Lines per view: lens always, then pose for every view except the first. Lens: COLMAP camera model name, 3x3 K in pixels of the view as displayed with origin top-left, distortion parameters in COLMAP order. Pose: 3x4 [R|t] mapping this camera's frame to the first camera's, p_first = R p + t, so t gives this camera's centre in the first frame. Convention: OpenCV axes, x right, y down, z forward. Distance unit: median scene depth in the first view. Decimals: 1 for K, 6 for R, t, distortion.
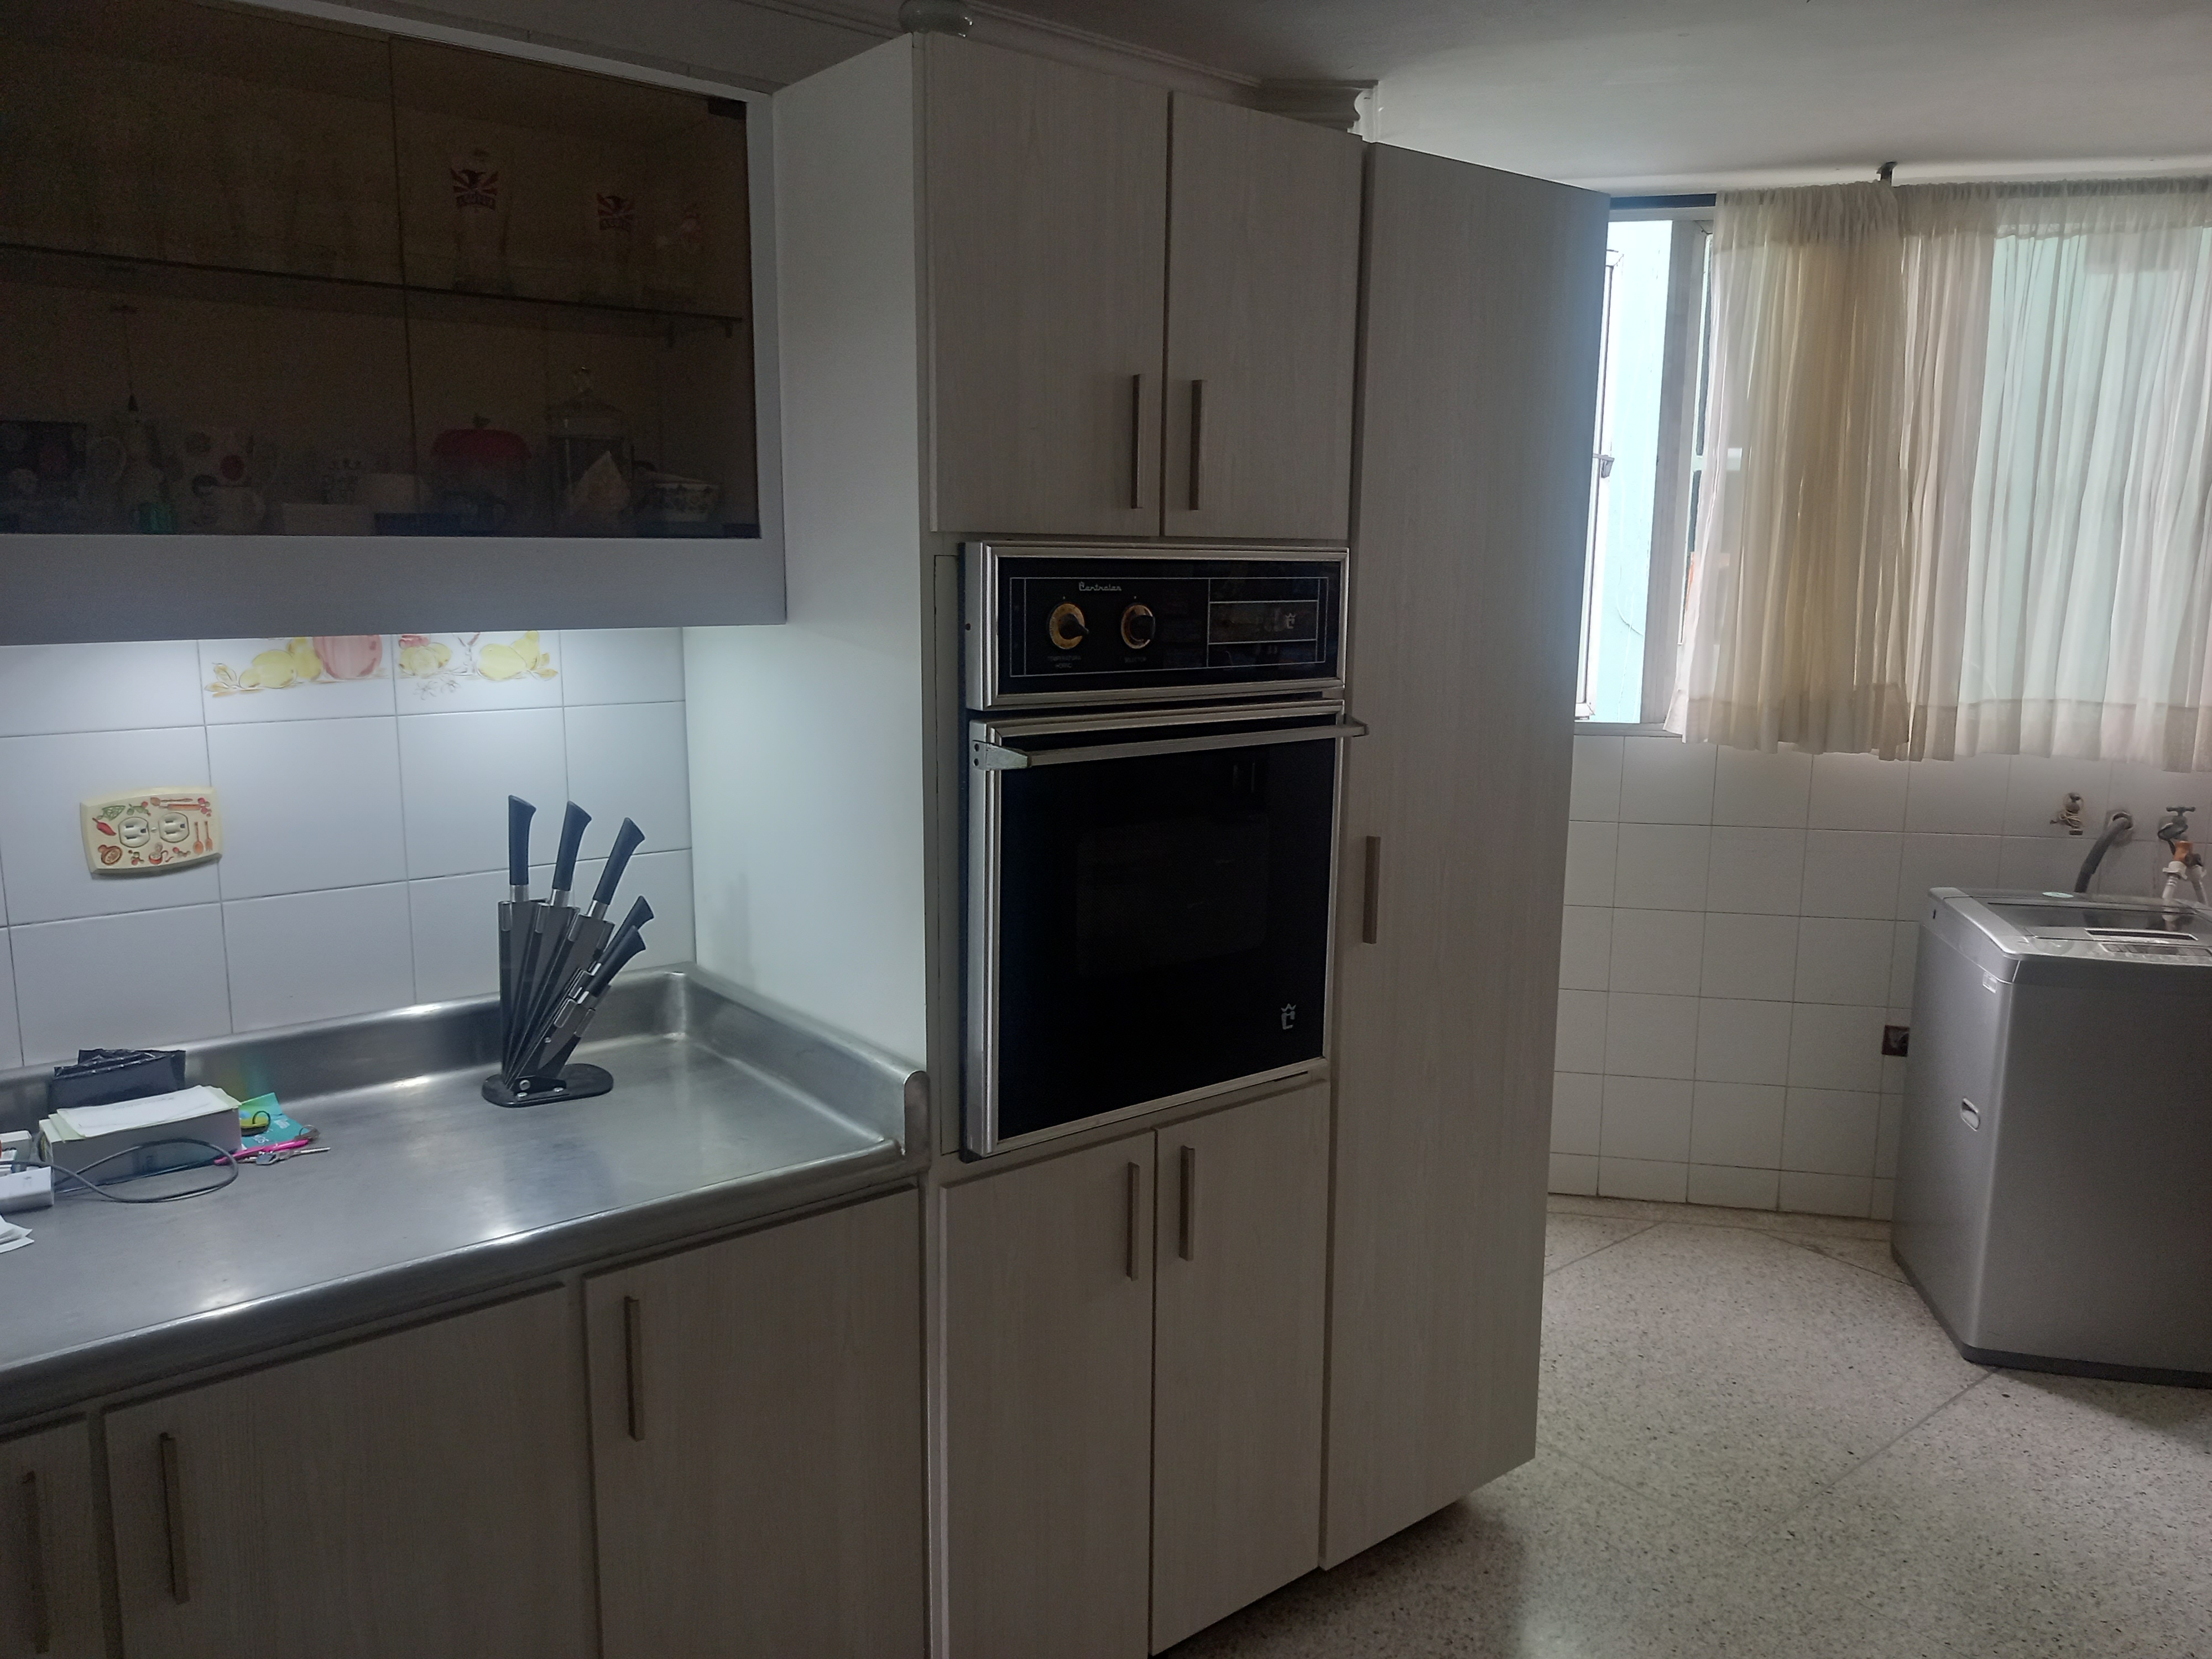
lens RADIAL K [[1618.8, 0, 1107.2], [0, 1618.8, 835.9], [0, 0, 1]] dist [0.034475, -0.039210]
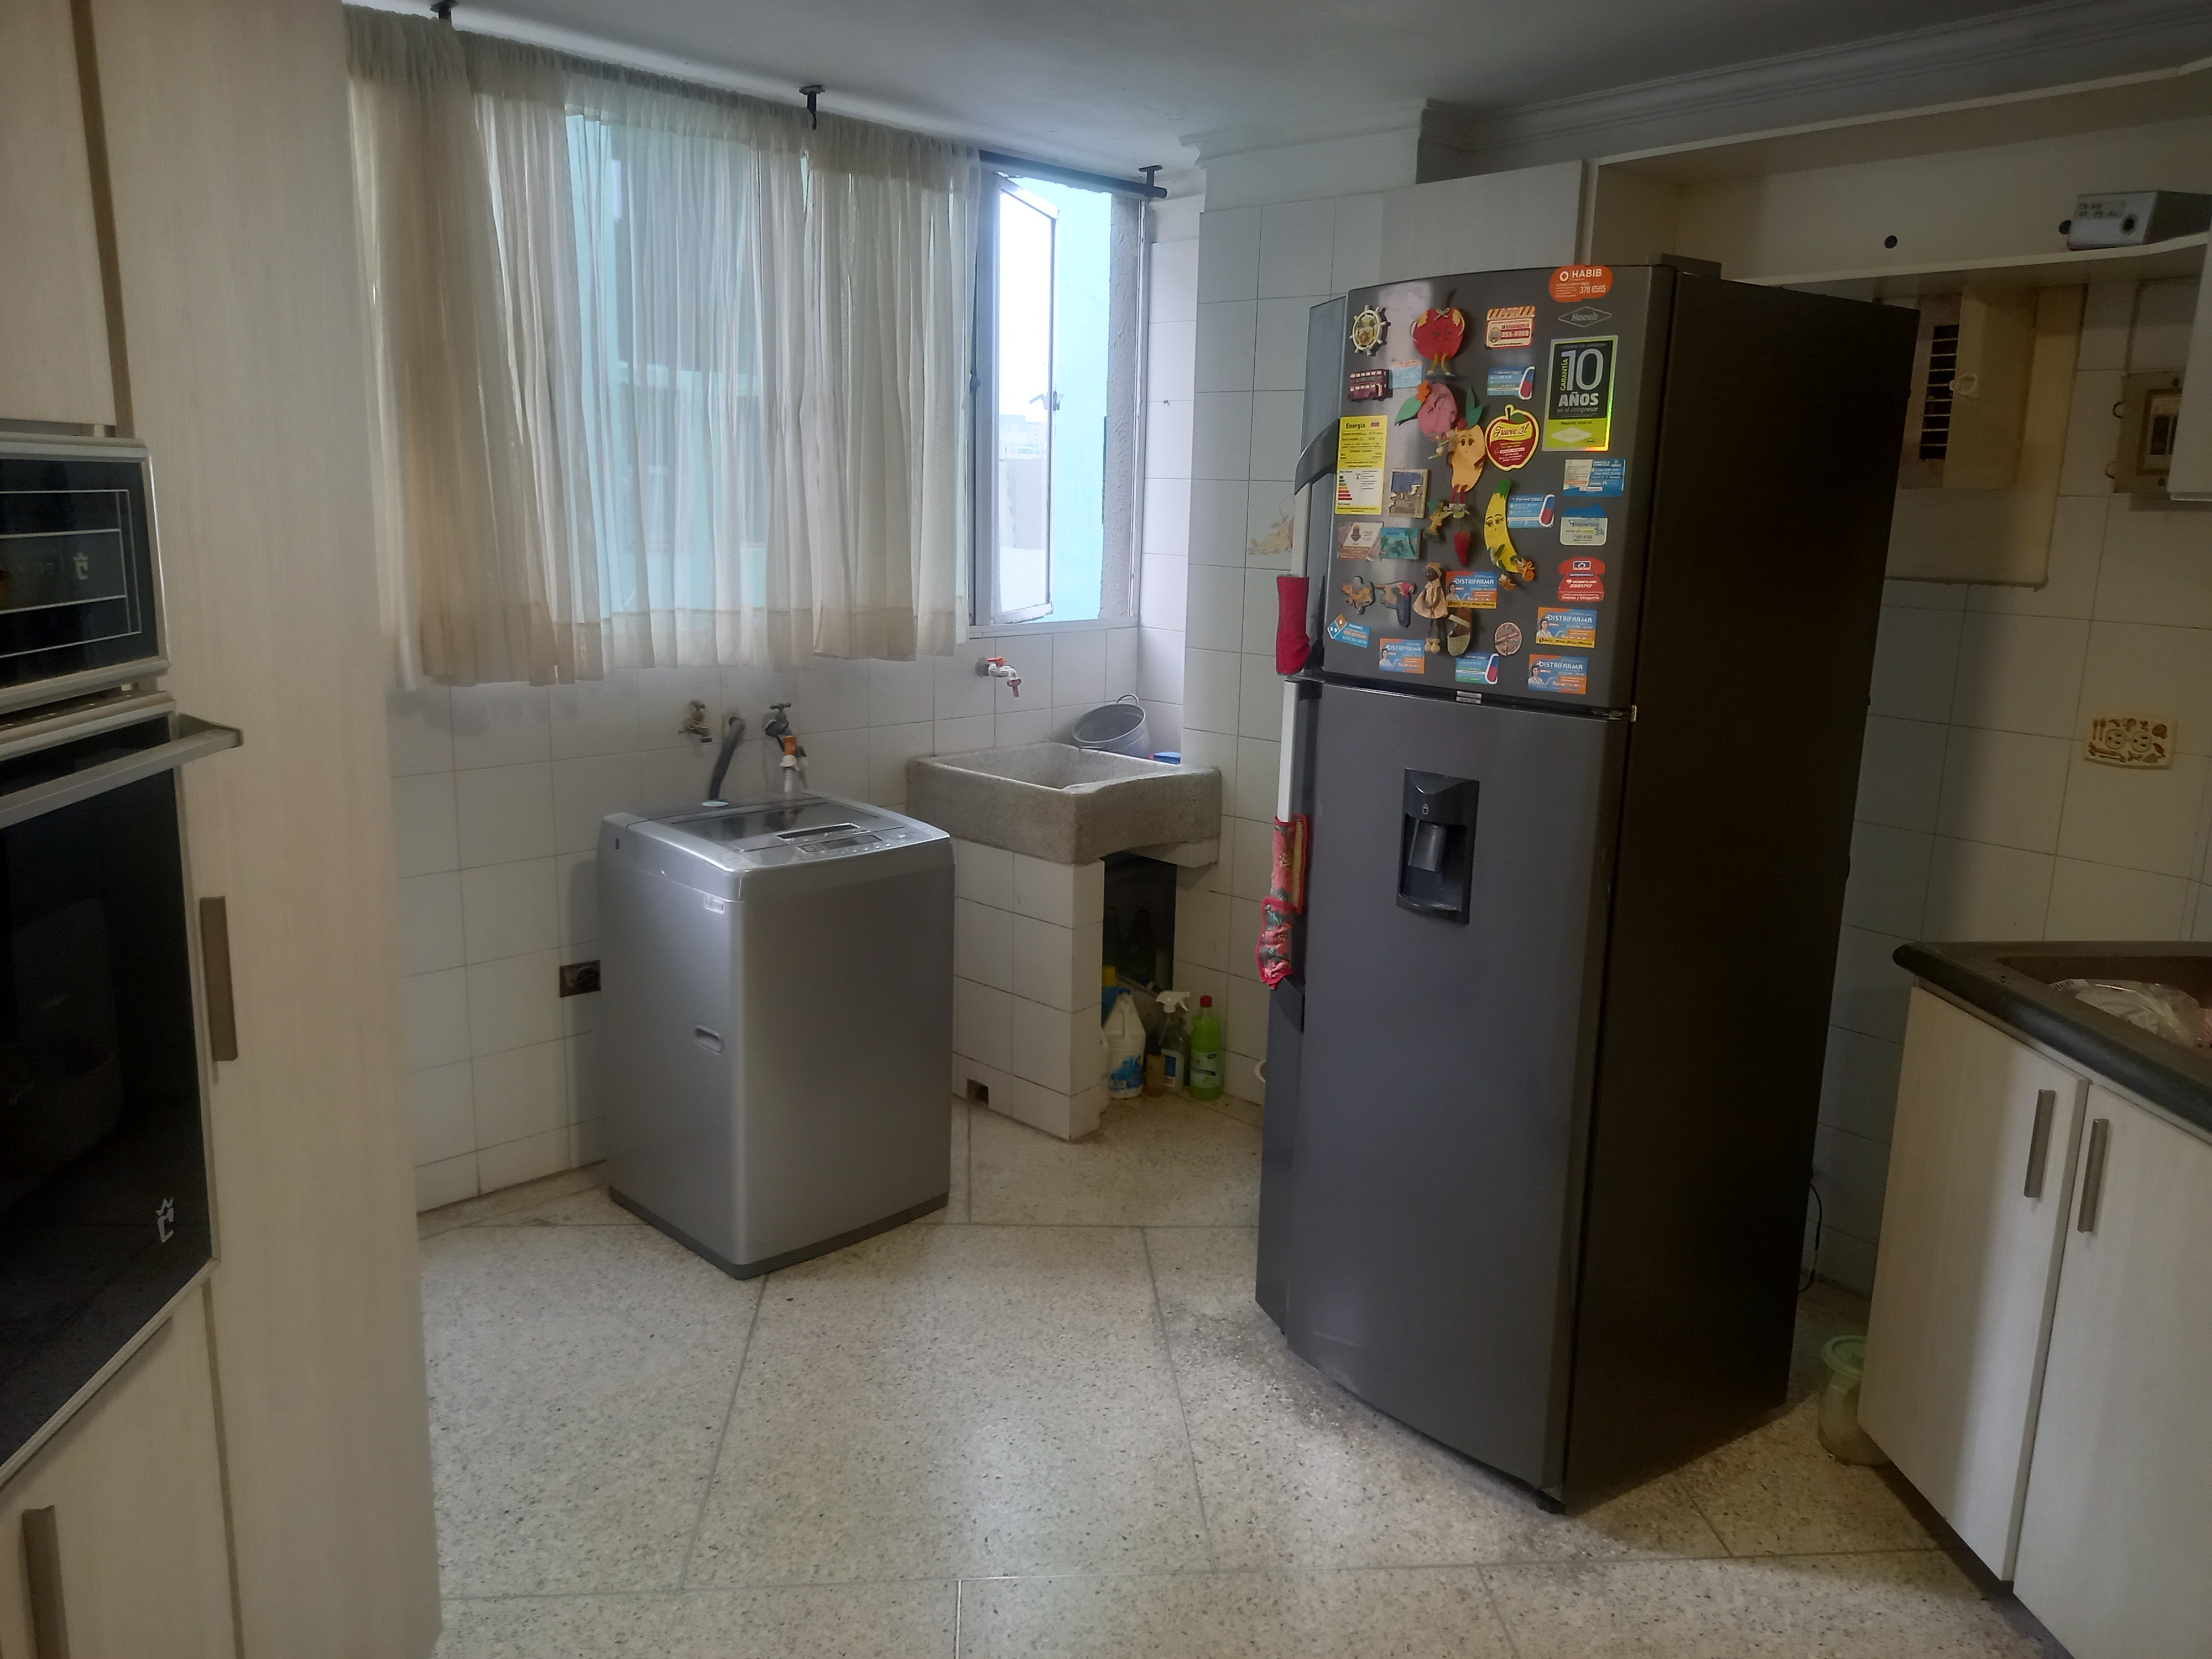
lens RADIAL K [[1618.8, 0, 1107.2], [0, 1618.8, 835.9], [0, 0, 1]] dist [0.034475, -0.039210]
pose [[0.566099, -0.169488, 0.806725, -0.170741], [0.120179, 0.985148, 0.122641, -0.068764], [-0.815530, 0.027524, 0.578060, 0.392356]]
